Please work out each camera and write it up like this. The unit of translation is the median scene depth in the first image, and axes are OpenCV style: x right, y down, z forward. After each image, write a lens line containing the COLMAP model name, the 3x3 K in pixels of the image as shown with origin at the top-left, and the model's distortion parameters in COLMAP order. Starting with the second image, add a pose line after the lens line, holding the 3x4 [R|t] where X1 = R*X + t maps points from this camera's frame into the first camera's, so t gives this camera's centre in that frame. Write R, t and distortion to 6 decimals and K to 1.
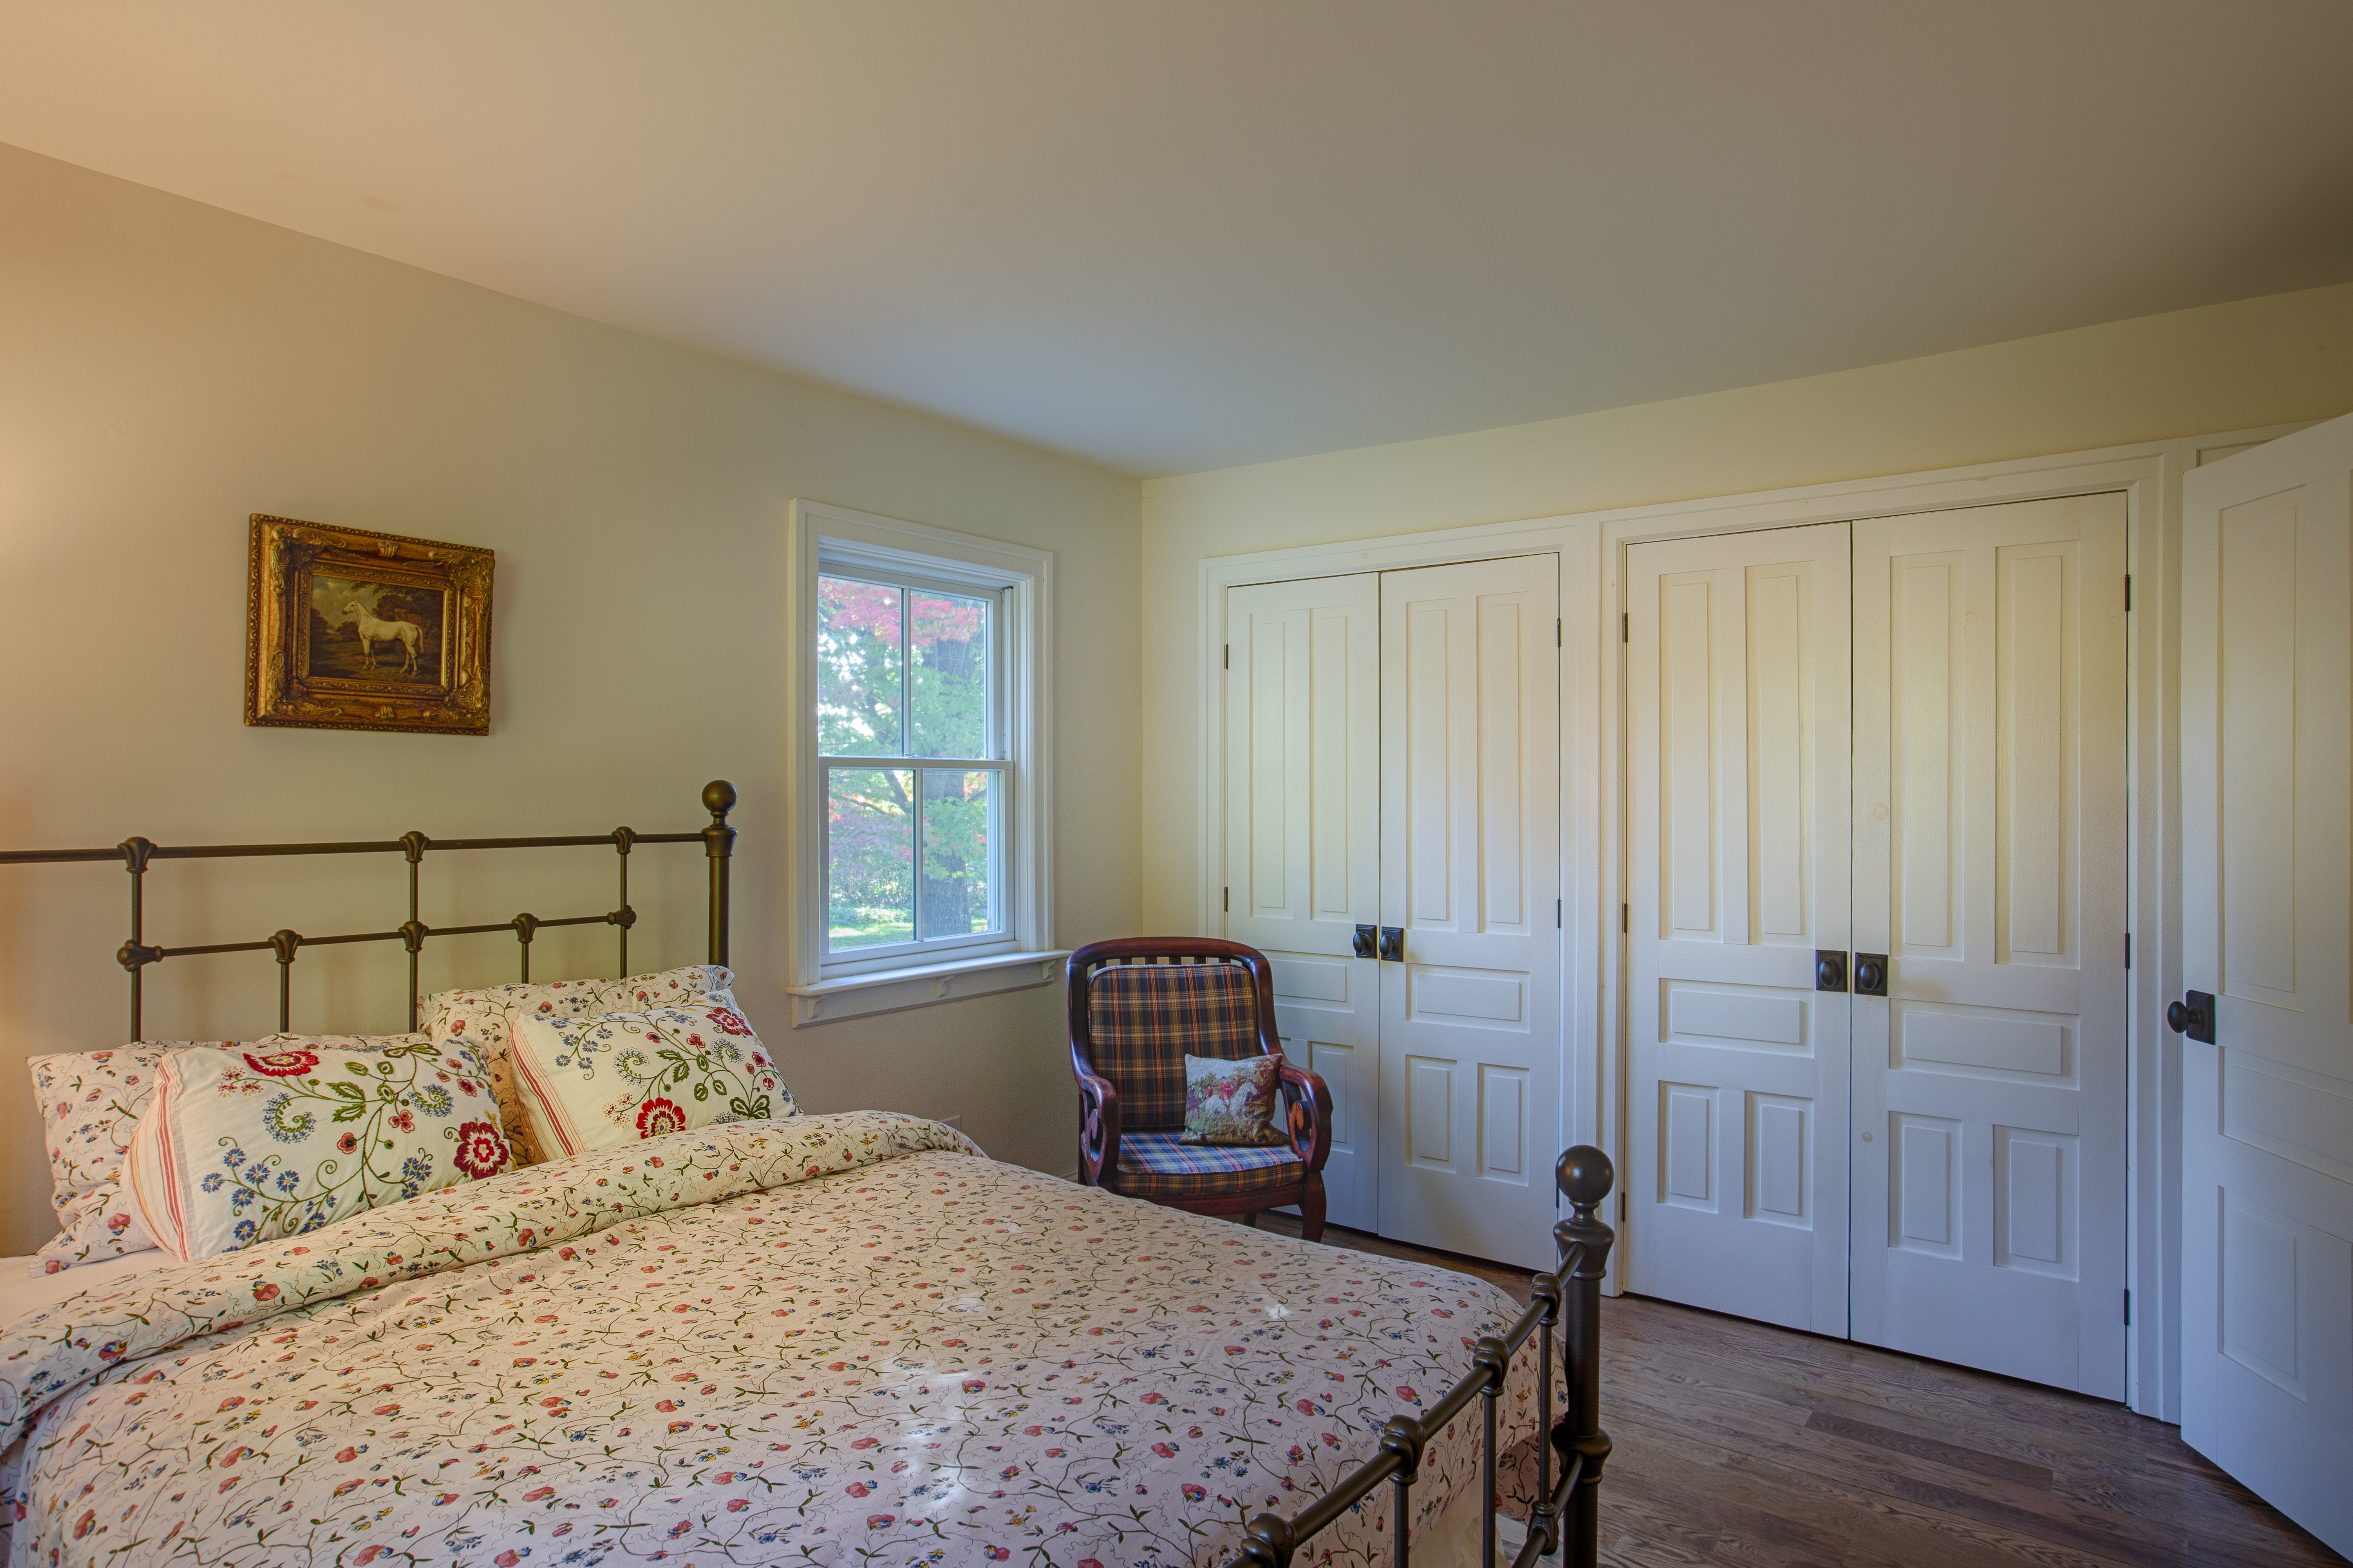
lens RADIAL K [[1303.3, 0, 1173.4], [0, 1303.3, 778.3], [0, 0, 1]] dist [-0.051864, 0.037868]
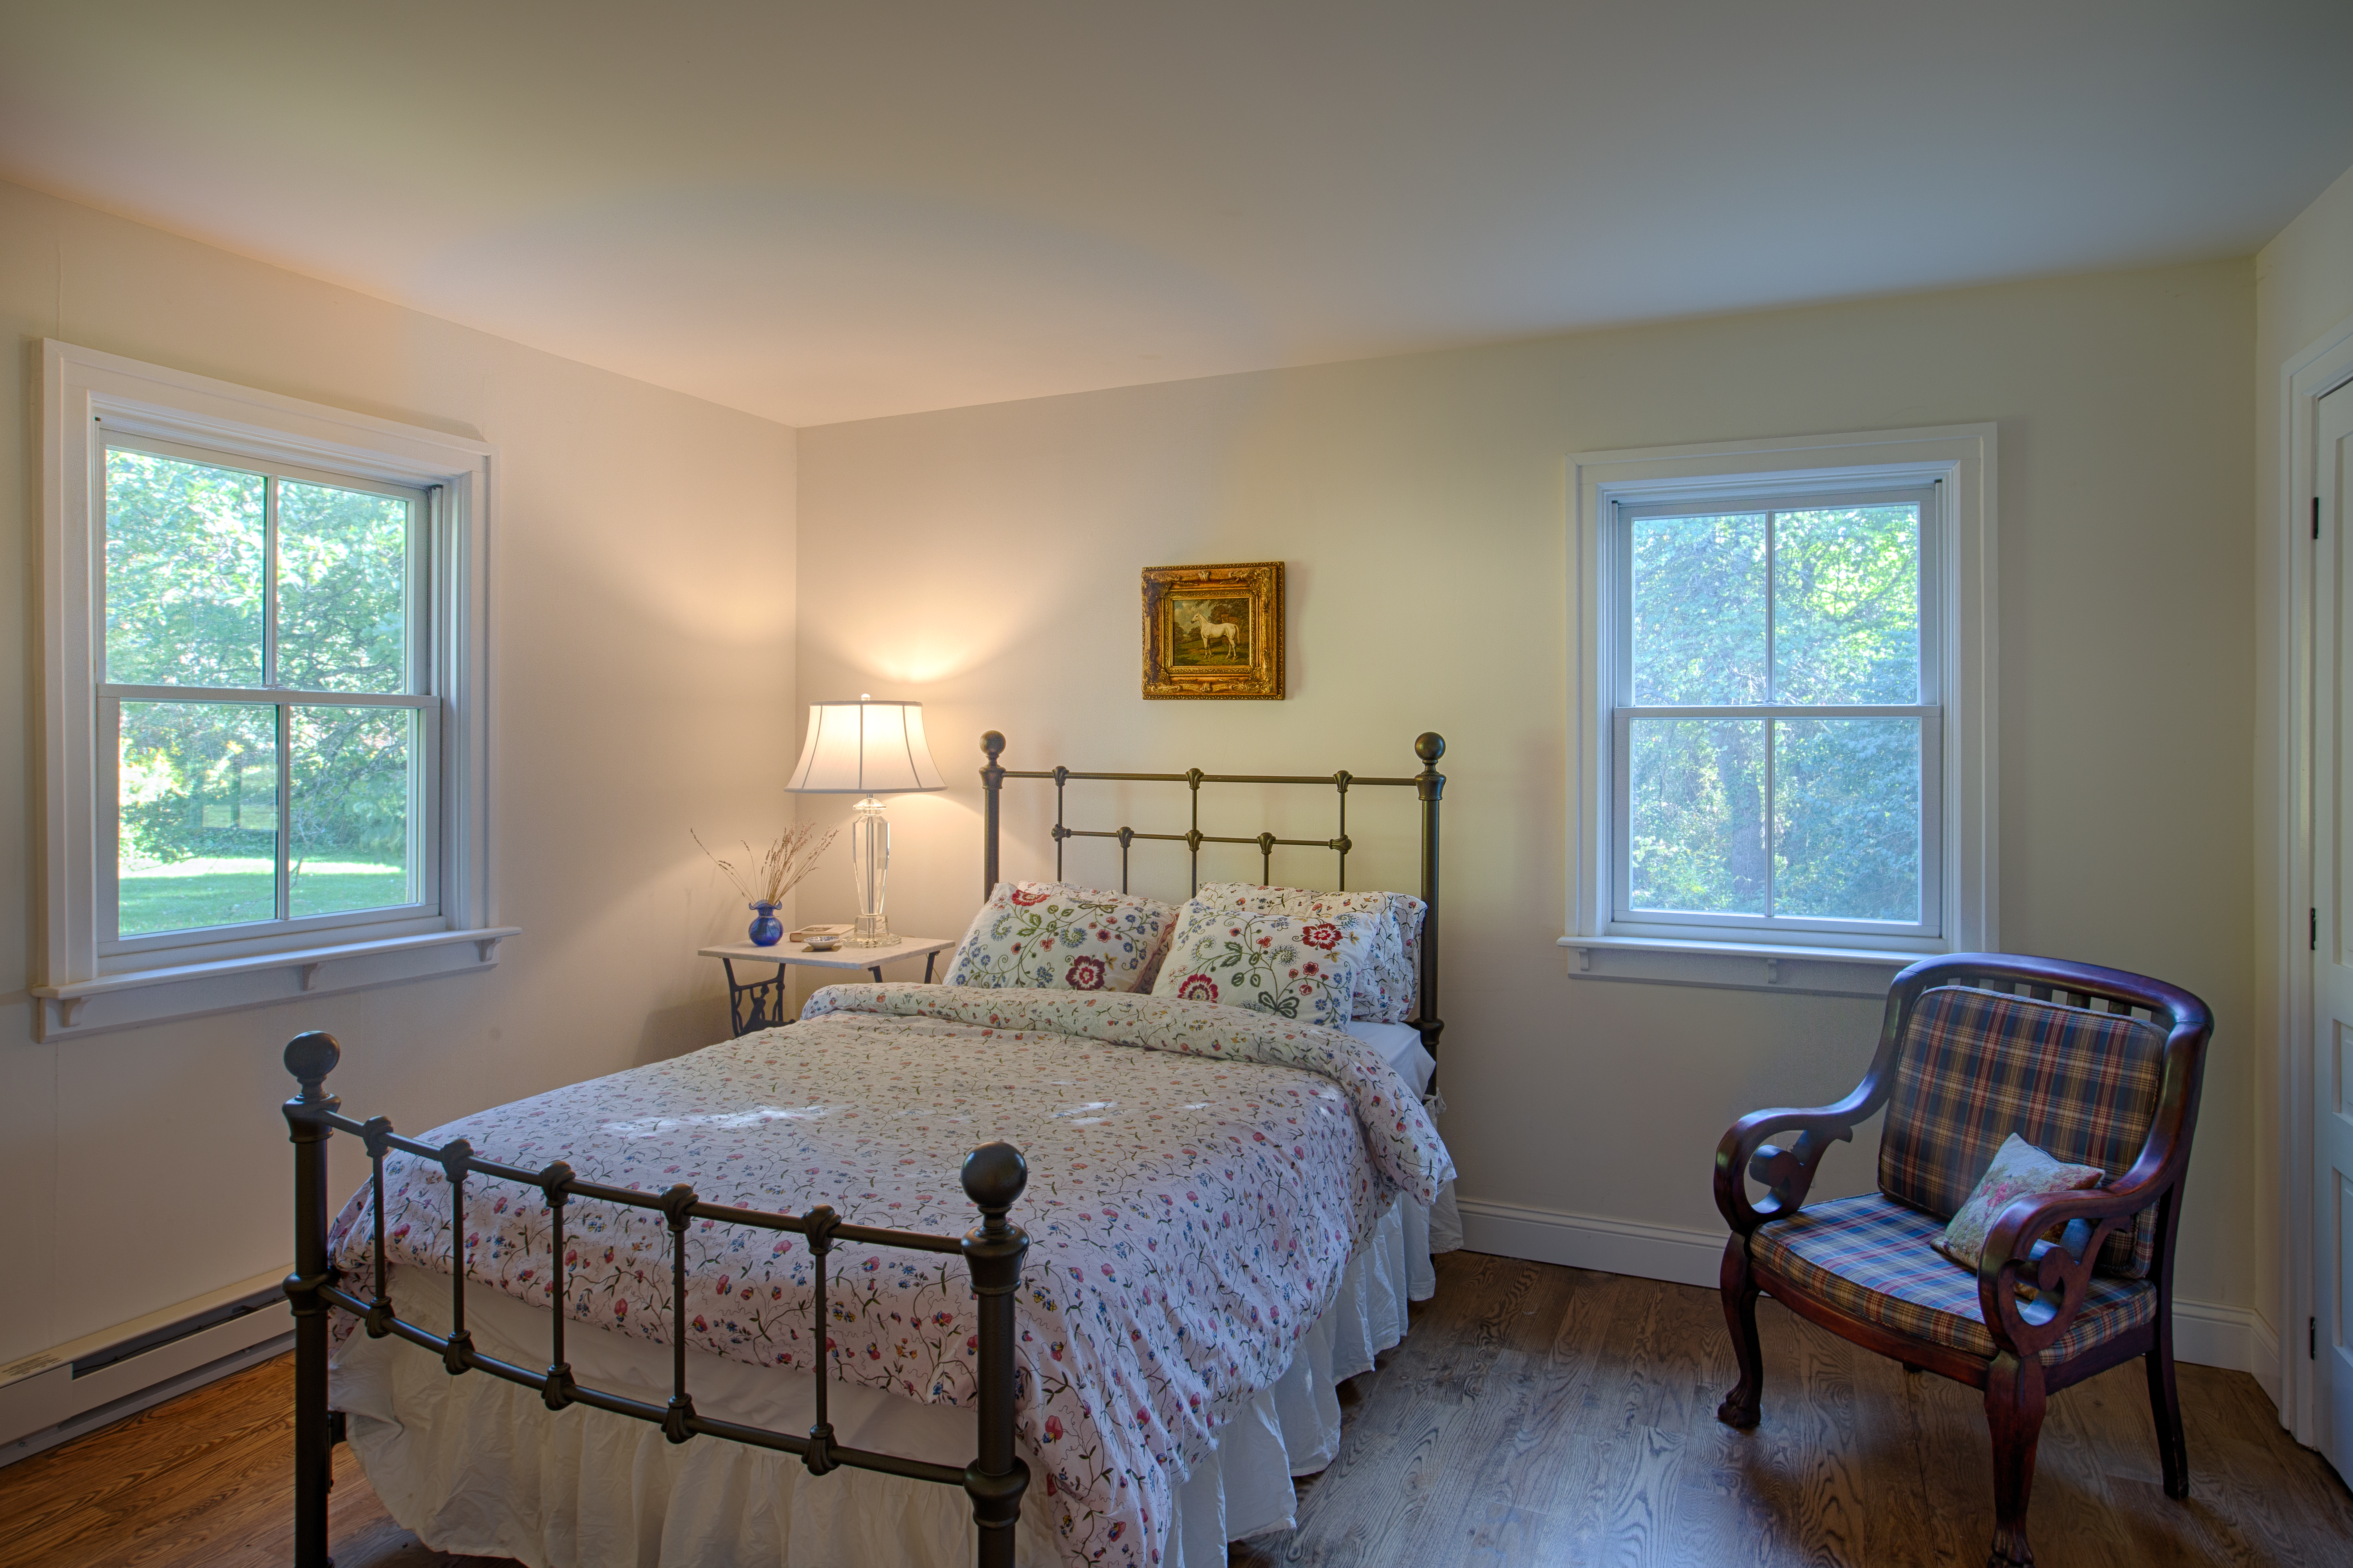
lens RADIAL K [[1304.4, 0, 1178.8], [0, 1304.4, 735.7], [0, 0, 1]] dist [-0.037634, 0.000875]
pose [[0.226025, -0.000349, -0.974122, 0.837261], [0.006371, 0.999979, 0.001120, 0.002318], [0.974101, -0.006460, 0.226022, 0.636473]]
